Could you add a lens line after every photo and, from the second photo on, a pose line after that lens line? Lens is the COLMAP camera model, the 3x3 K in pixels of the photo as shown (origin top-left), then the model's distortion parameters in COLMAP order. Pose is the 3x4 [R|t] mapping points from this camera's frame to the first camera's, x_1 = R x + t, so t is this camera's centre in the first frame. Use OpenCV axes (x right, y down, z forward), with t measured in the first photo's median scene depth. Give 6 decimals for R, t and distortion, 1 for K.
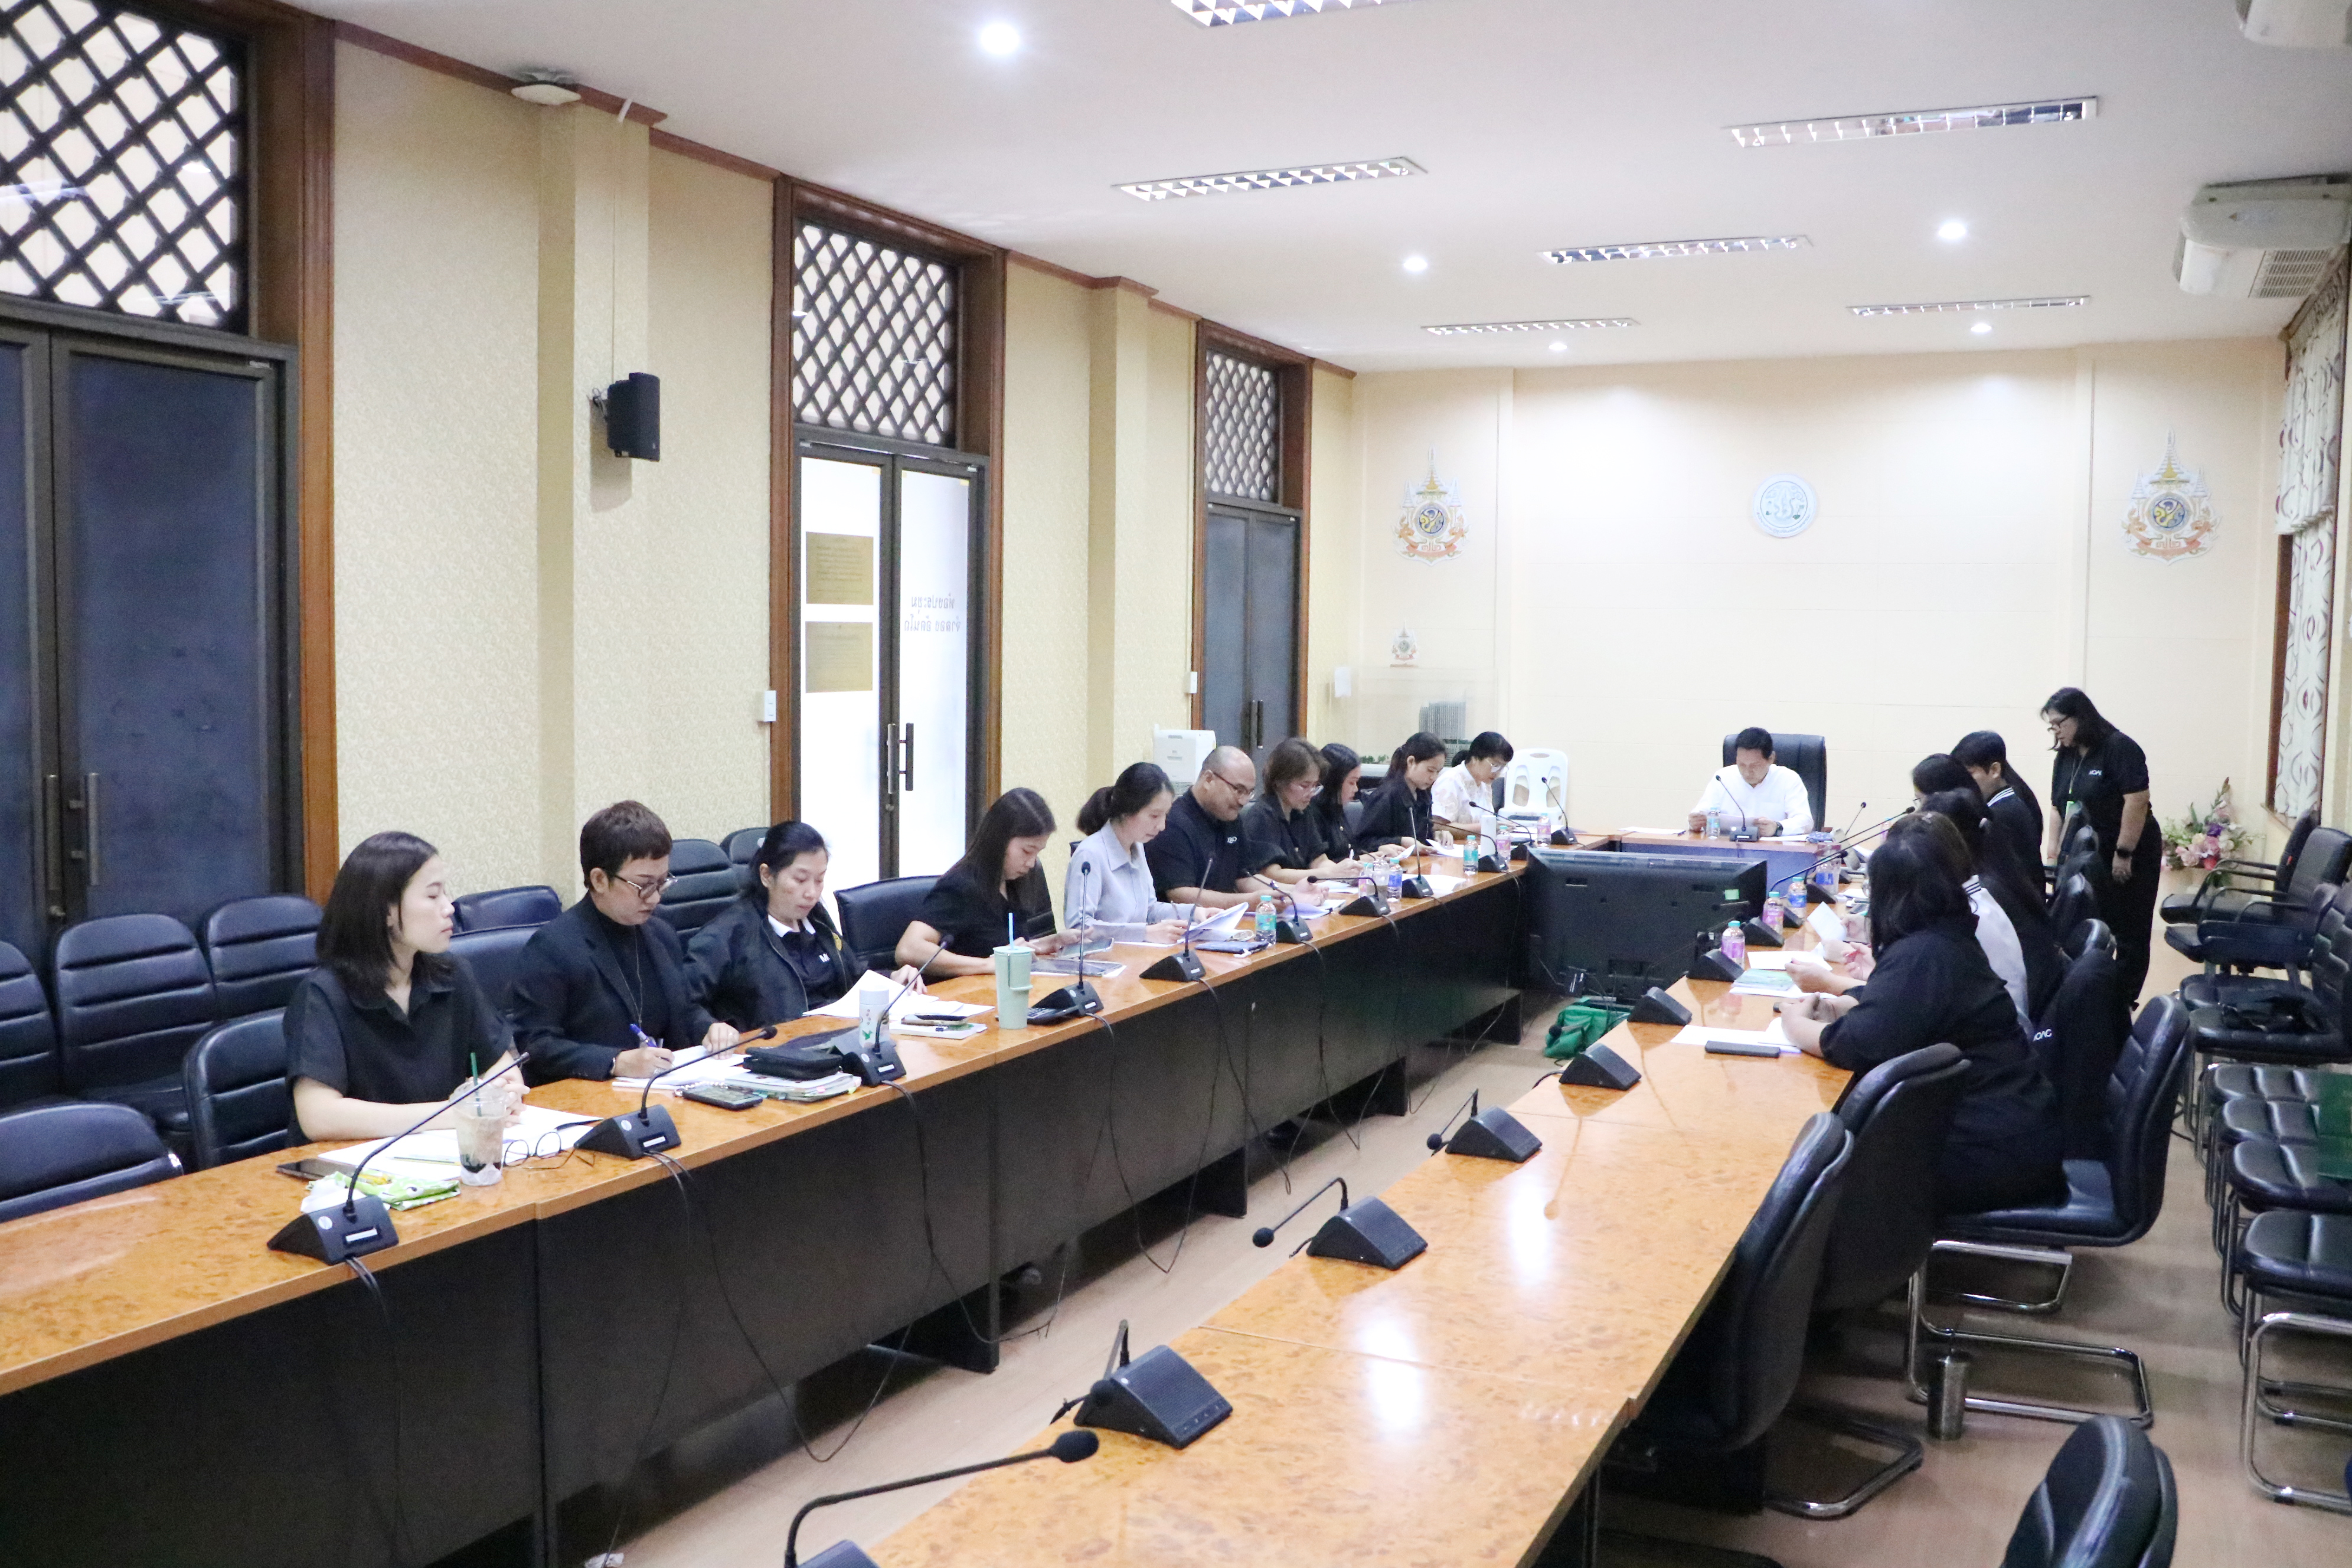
lens RADIAL K [[2013.9, 0, 1212.6], [0, 2013.9, 783.2], [0, 0, 1]] dist [-0.162506, 0.171895]
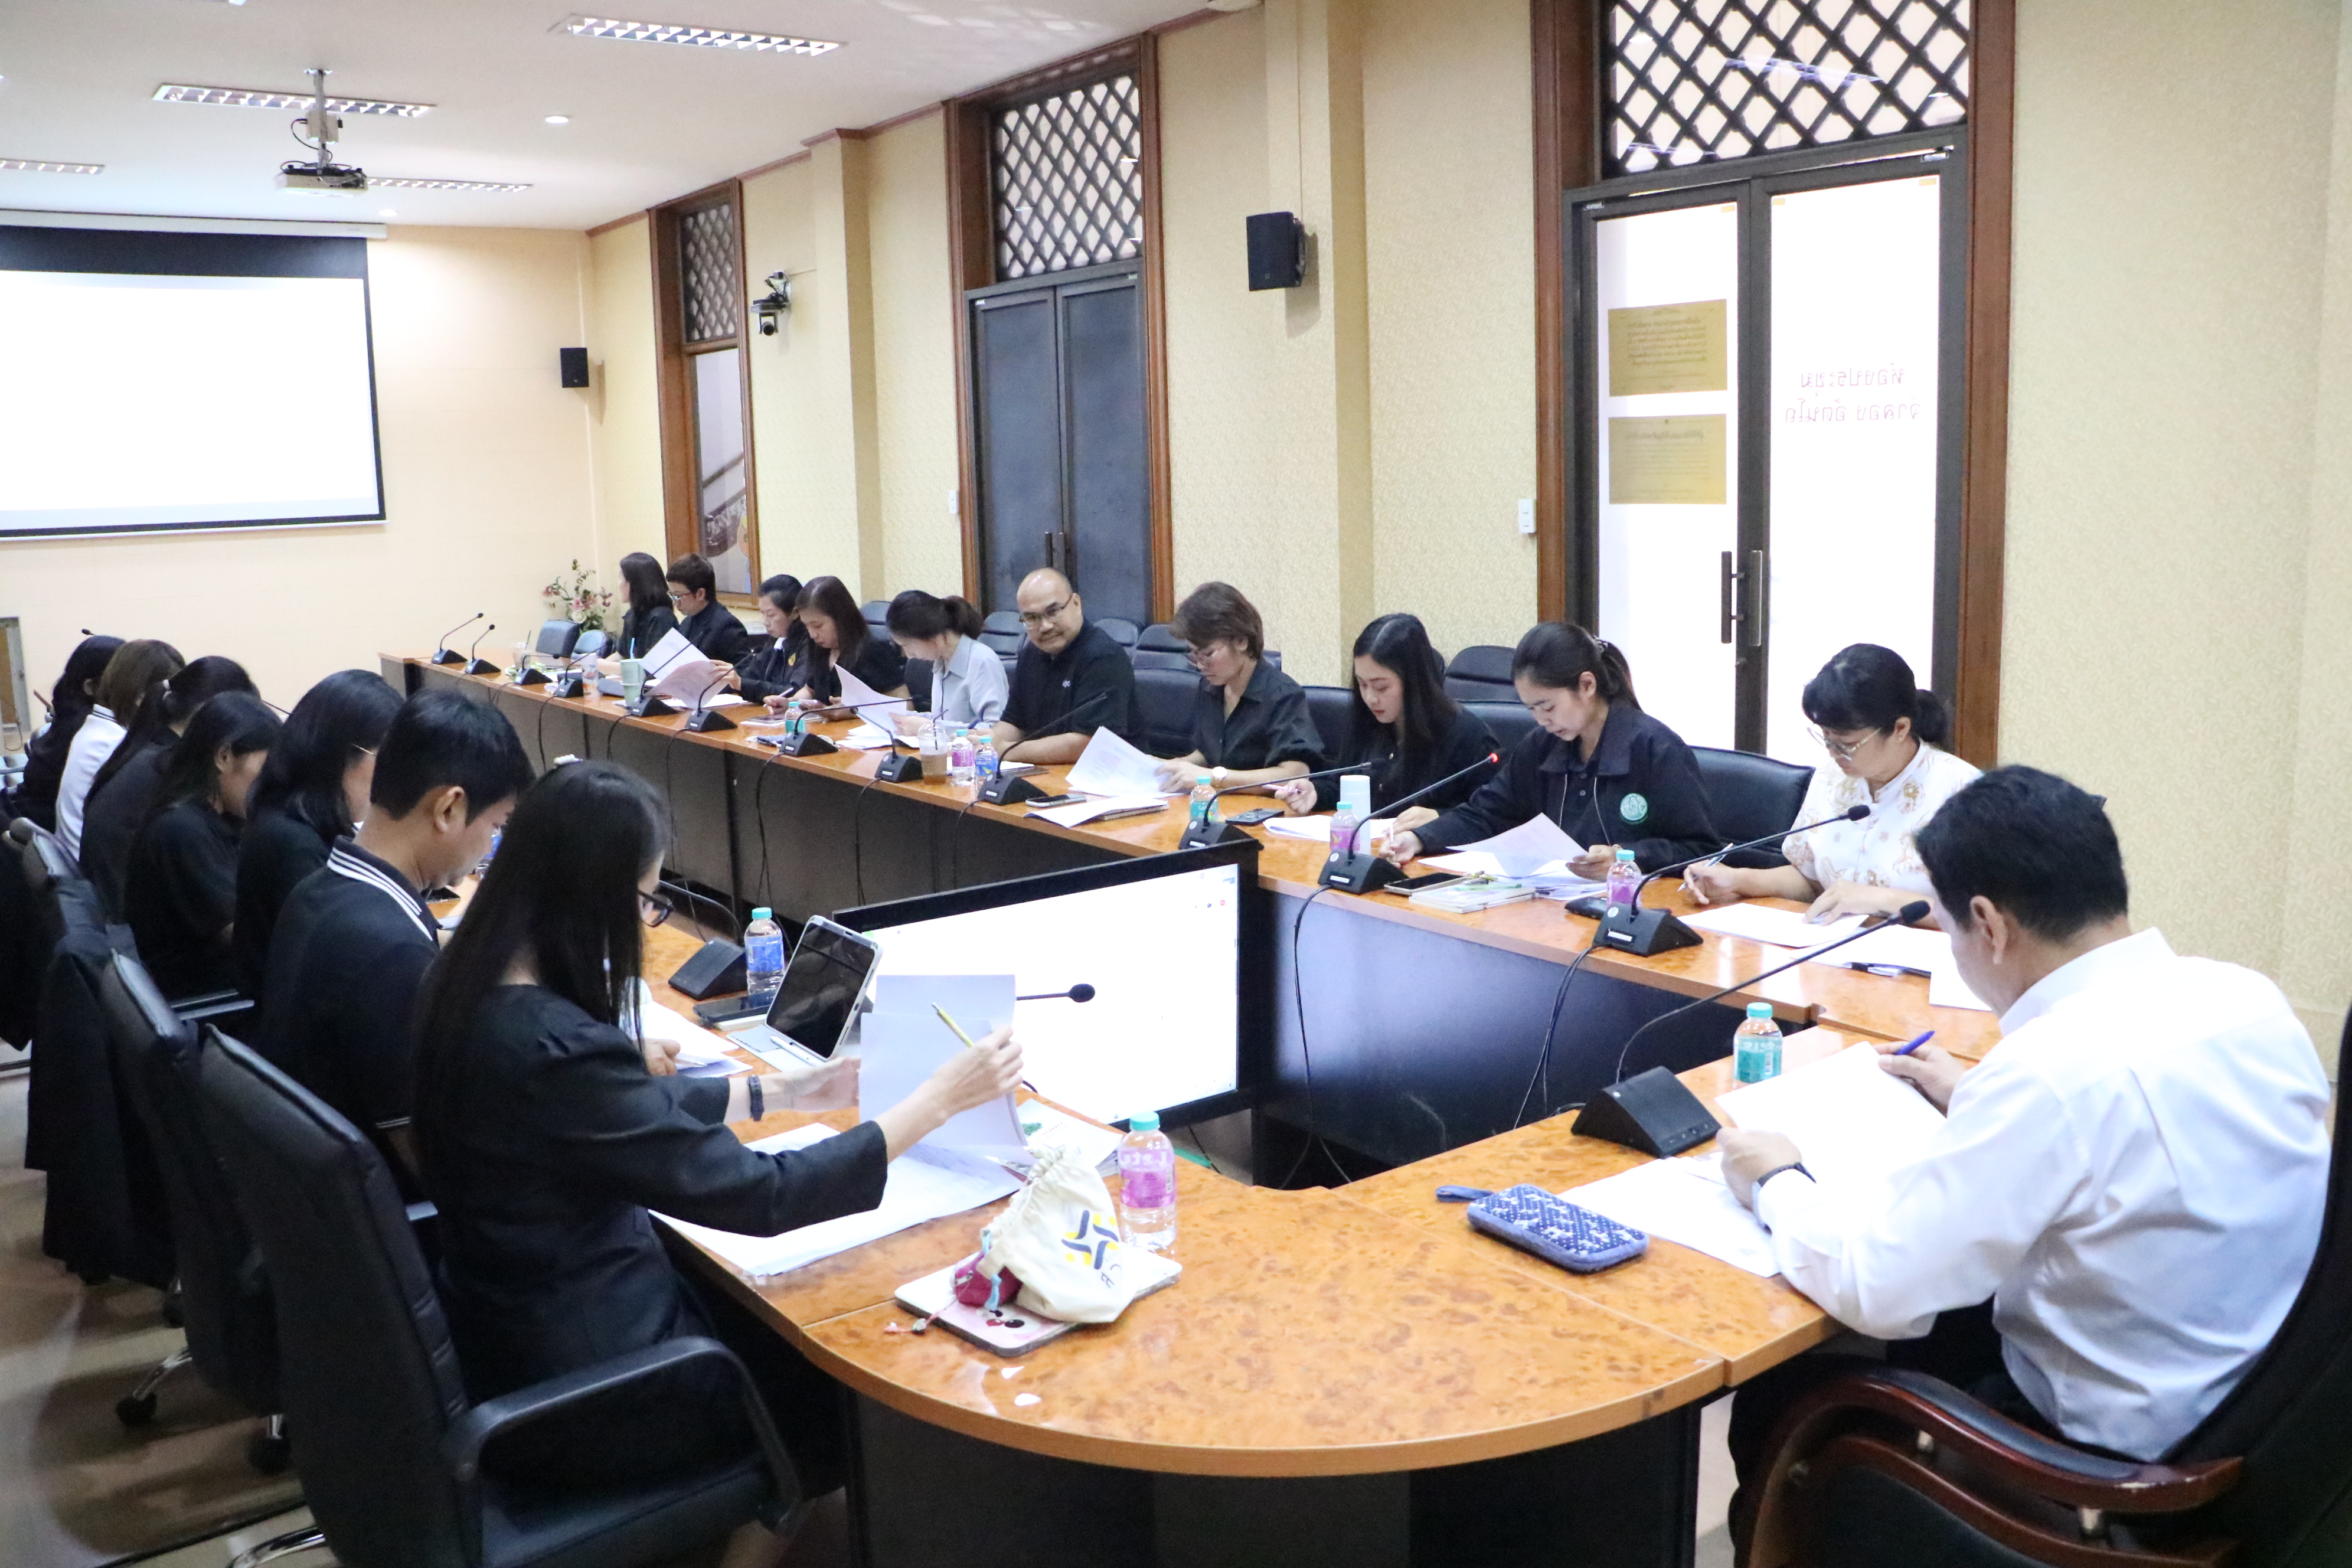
lens RADIAL K [[1847.0, 0, 1176.0], [0, 1847.0, 784.0], [0, 0, 1]] dist [-0.165028, 0.131147]
pose [[-0.458581, 0.160890, -0.873967, 0.545092], [-0.033829, 0.979601, 0.198086, -0.072016], [0.888009, 0.120404, -0.443783, 1.140691]]
